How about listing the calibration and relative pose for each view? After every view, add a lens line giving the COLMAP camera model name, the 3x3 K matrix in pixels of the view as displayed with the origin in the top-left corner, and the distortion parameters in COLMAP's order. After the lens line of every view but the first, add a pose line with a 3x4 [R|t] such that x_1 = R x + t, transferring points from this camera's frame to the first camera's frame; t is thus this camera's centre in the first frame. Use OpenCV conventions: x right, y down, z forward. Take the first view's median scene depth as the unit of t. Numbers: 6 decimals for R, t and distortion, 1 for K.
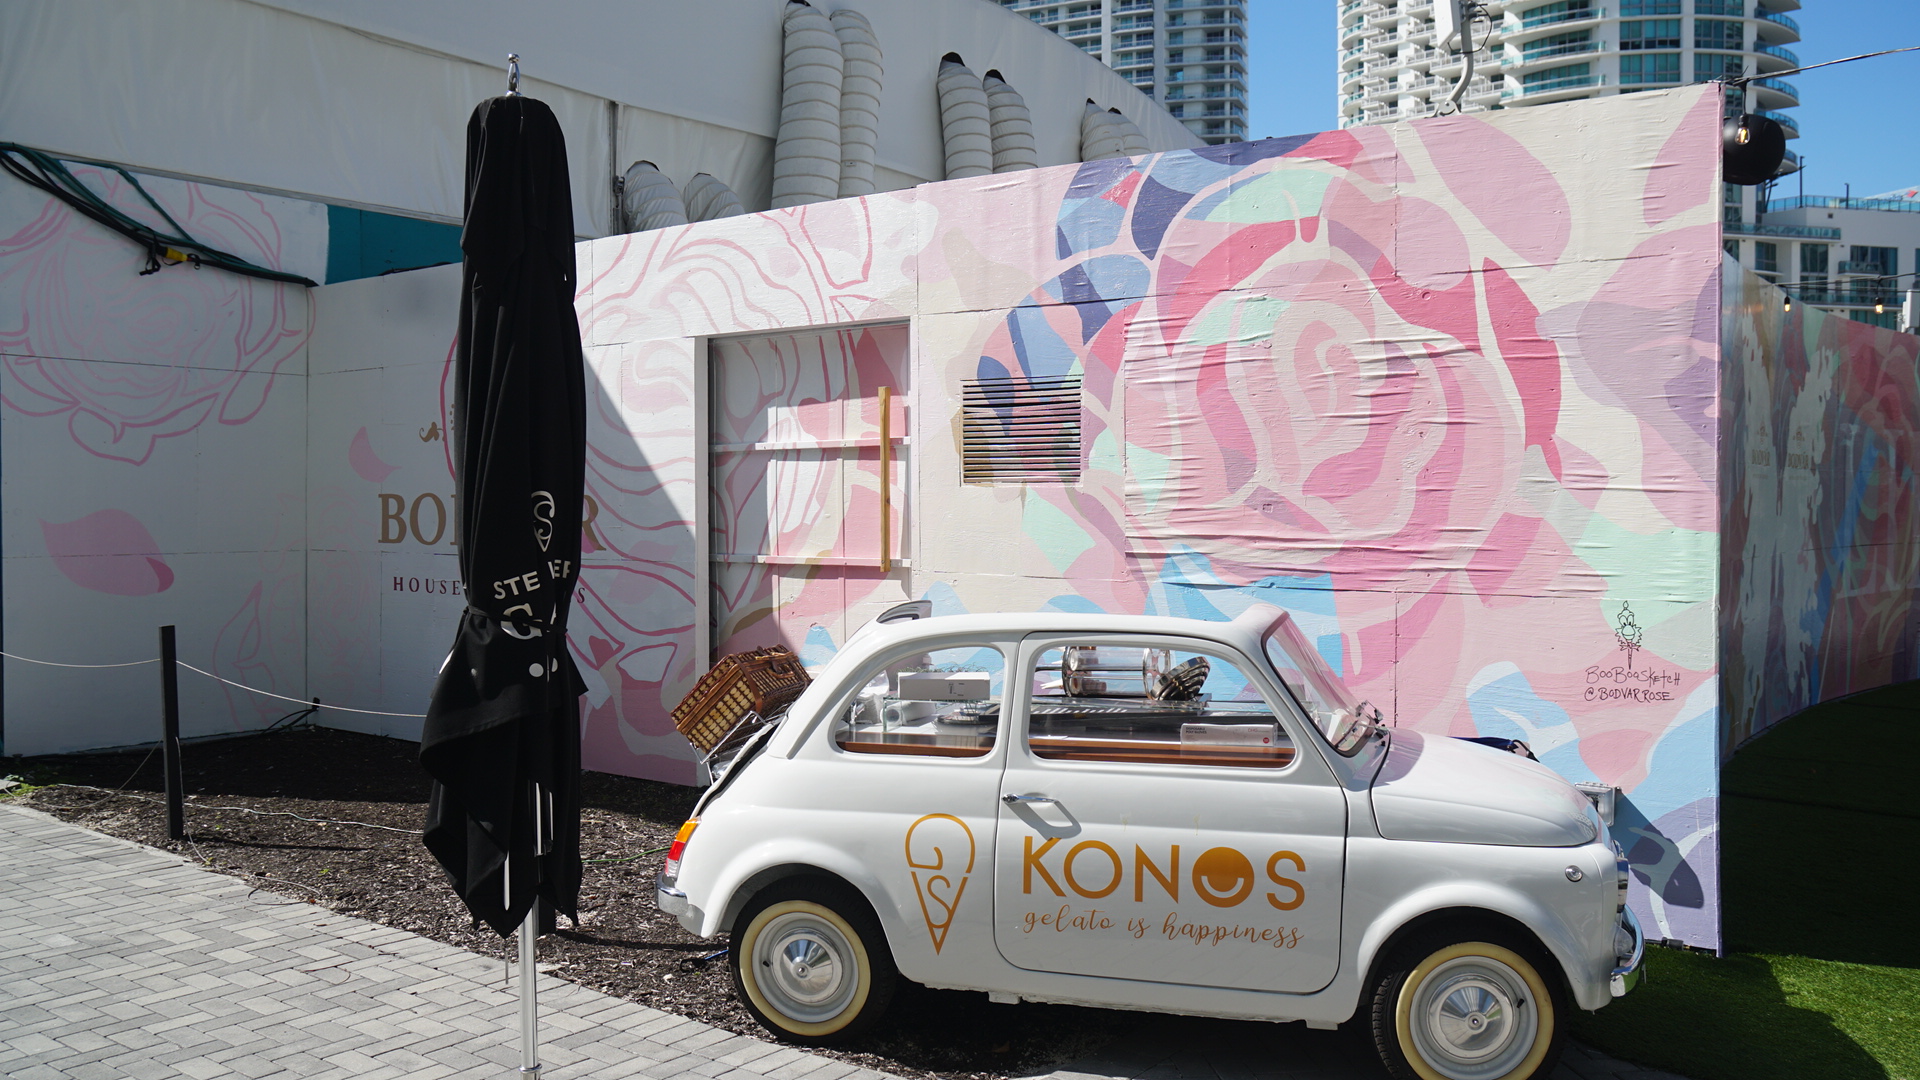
lens RADIAL K [[1600.1, 0, 963.5], [0, 1600.1, 535.0], [0, 0, 1]] dist [-0.099103, 0.144580]
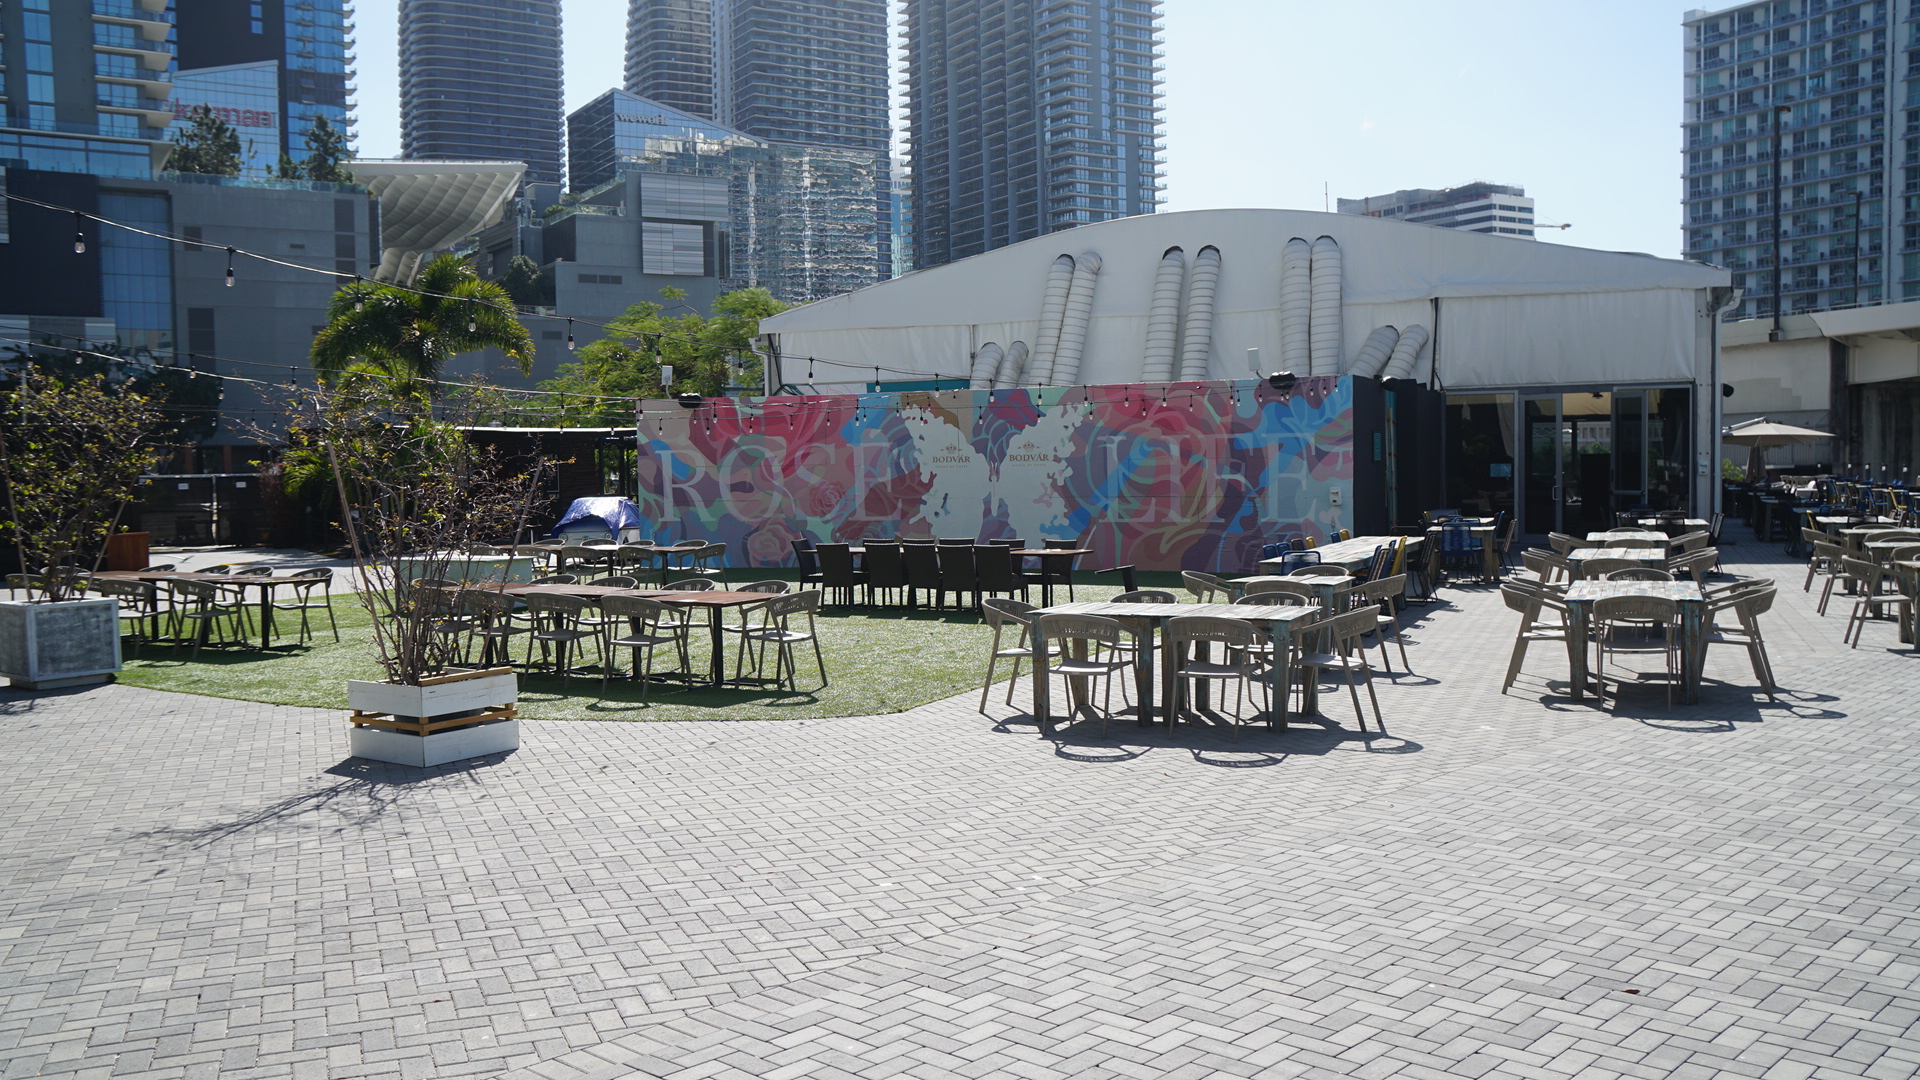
lens RADIAL K [[1613.4, 0, 960.0], [0, 1613.4, 540.0], [0, 0, 1]] dist [-0.107123, 0.168407]
pose [[0.266943, 0.040730, -0.962851, 3.844536], [-0.004879, 0.999151, 0.040913, -0.032202], [0.963700, -0.006224, 0.266915, 0.398522]]
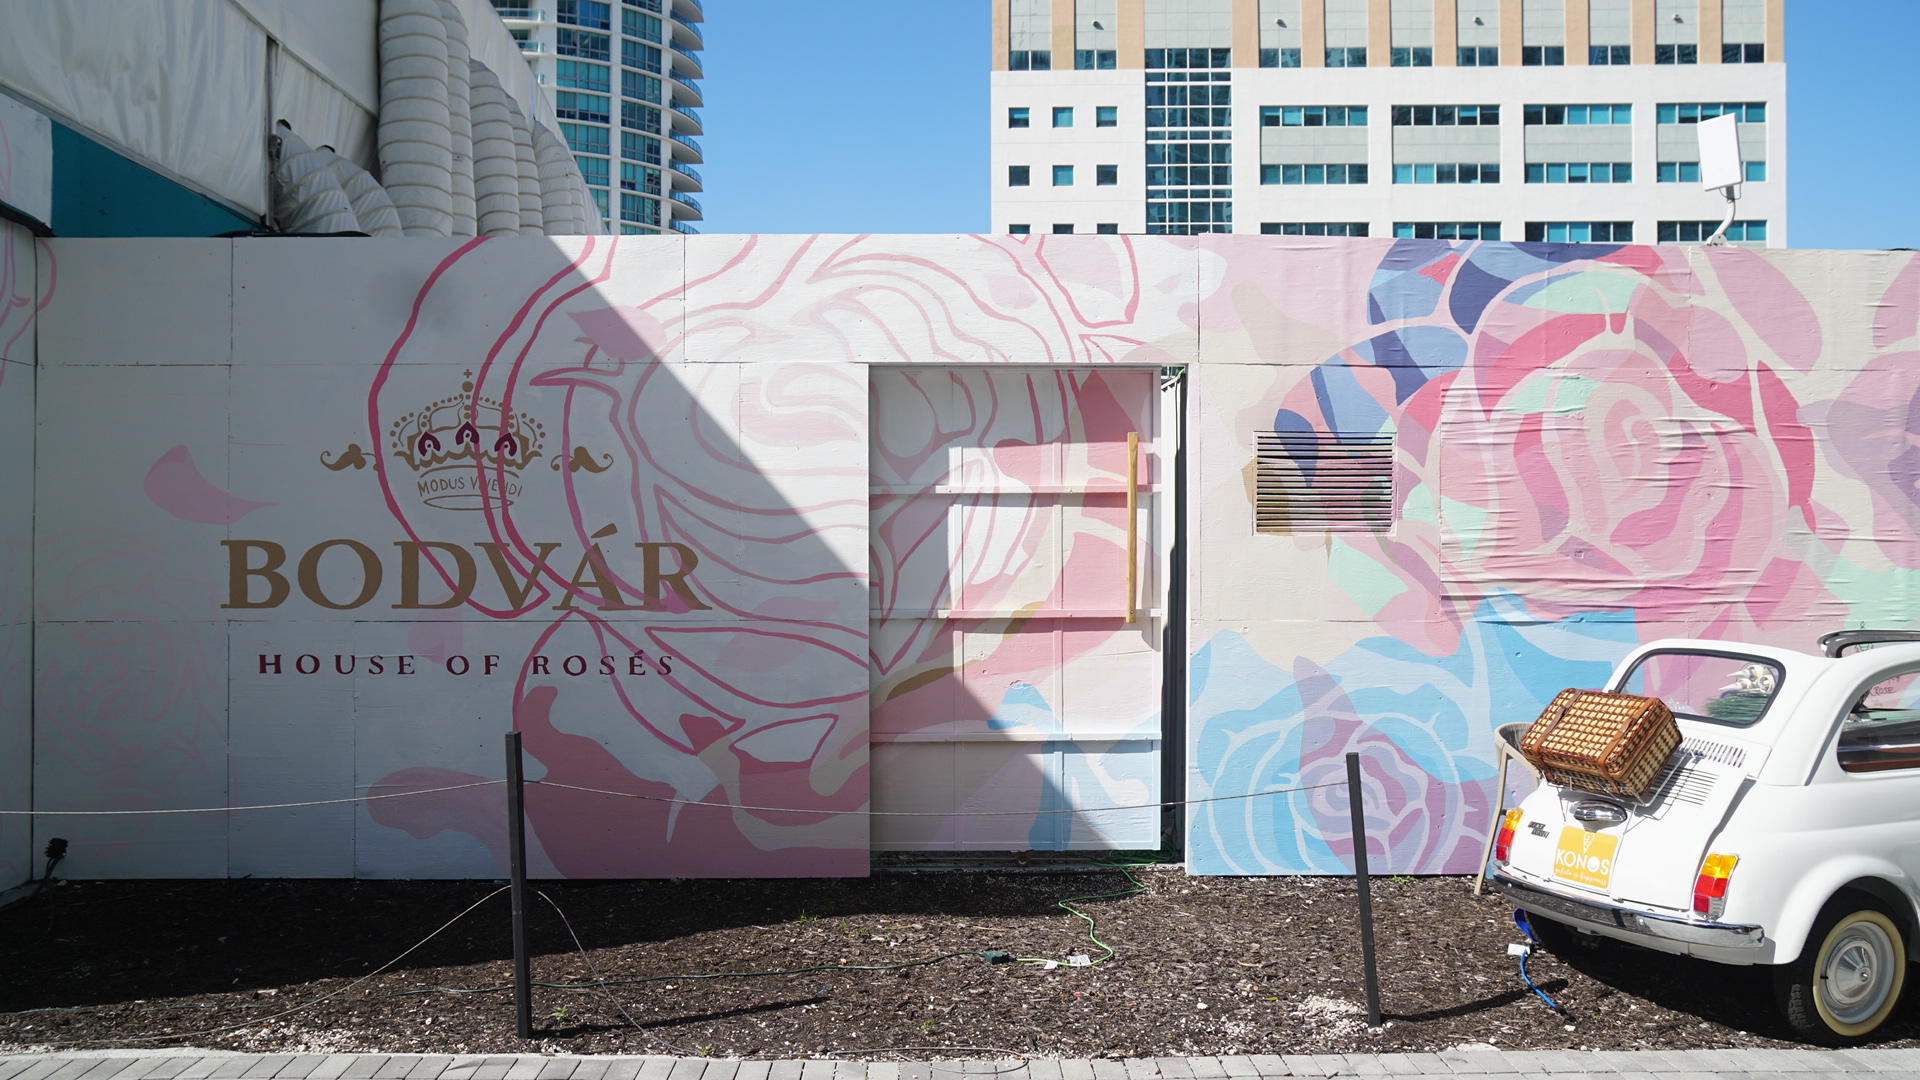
lens RADIAL K [[1599.7, 0, 953.5], [0, 1599.7, 535.2], [0, 0, 1]] dist [-0.099042, 0.142875]
pose [[0.777349, 0.003050, 0.629062, -0.710023], [0.014554, 0.999633, -0.022832, -0.008965], [-0.628901, 0.026904, 0.777020, 0.299125]]
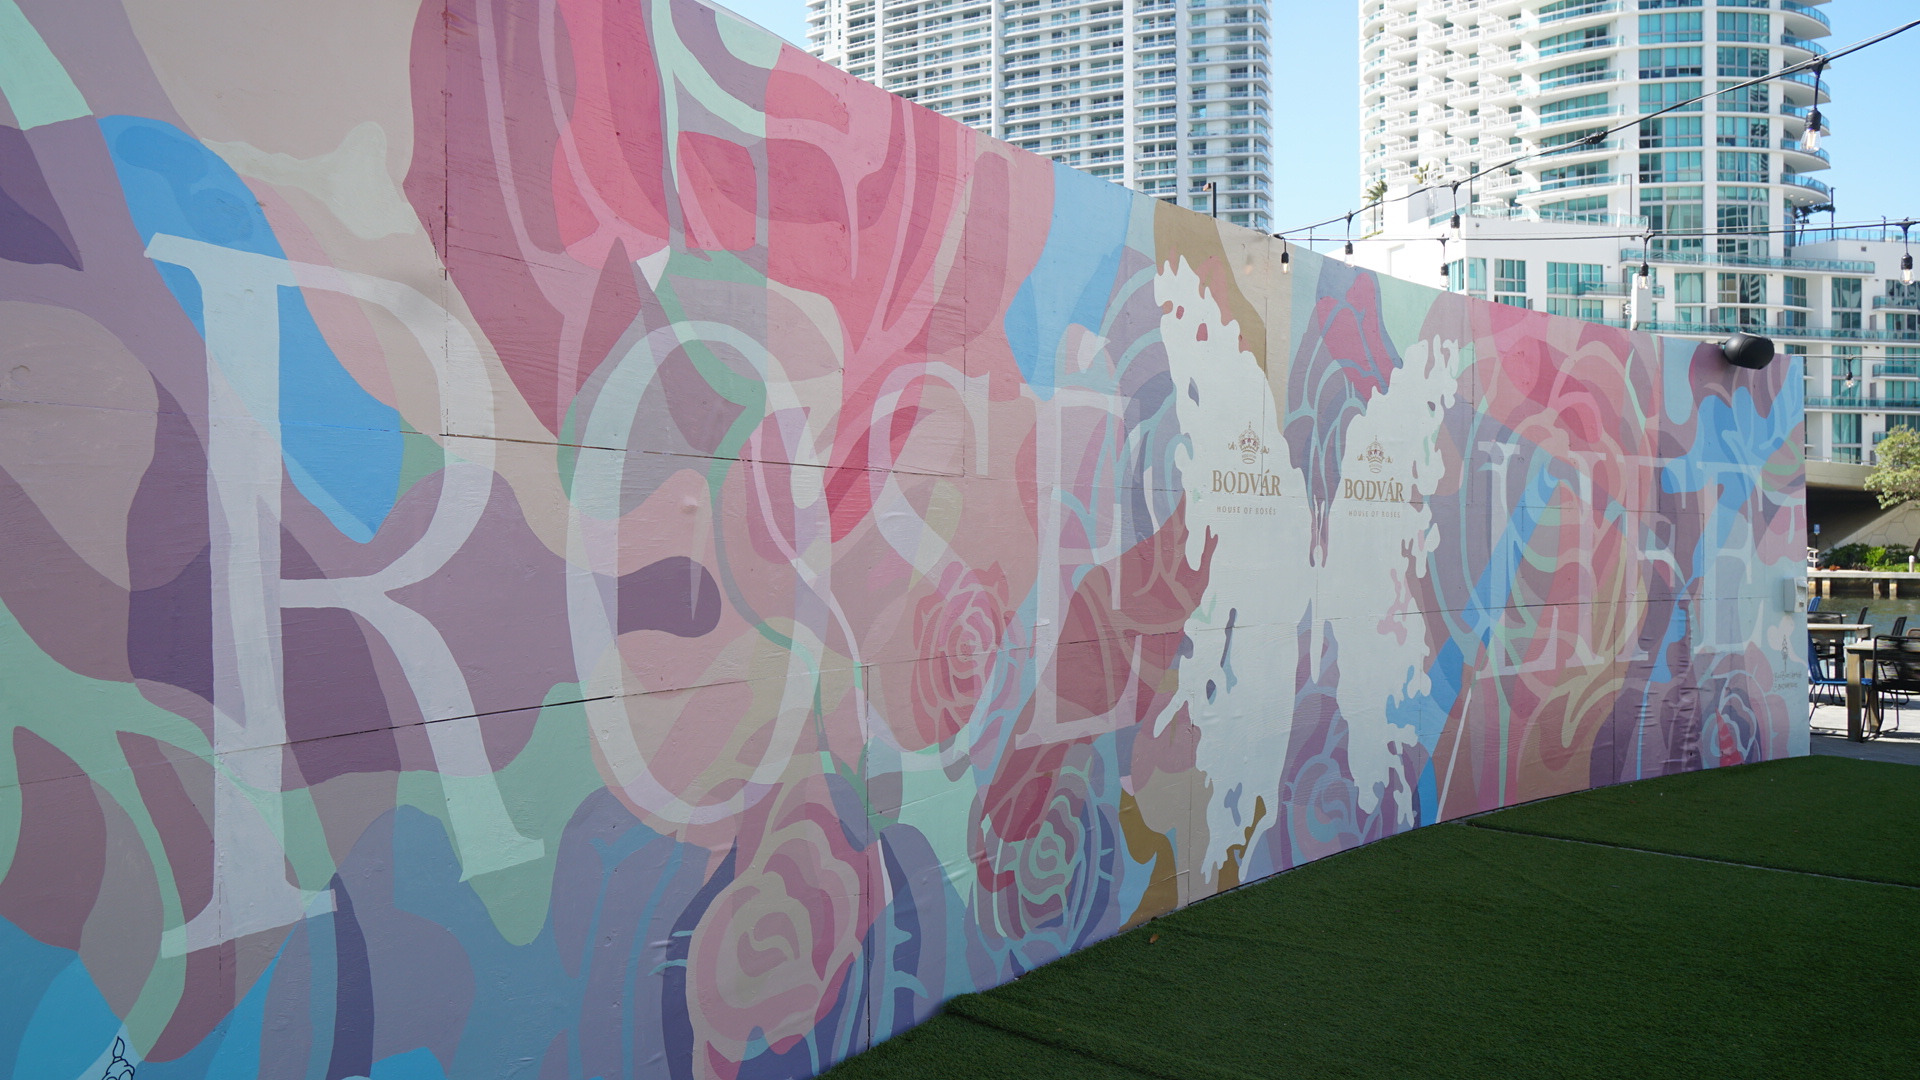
lens RADIAL K [[1609.1, 0, 953.1], [0, 1609.1, 537.3], [0, 0, 1]] dist [-0.099352, 0.145731]
pose [[0.999416, 0.003354, -0.034016, 0.508943], [-0.004215, 0.999672, -0.025256, -0.008780], [0.033920, 0.025384, 0.999102, 0.370630]]
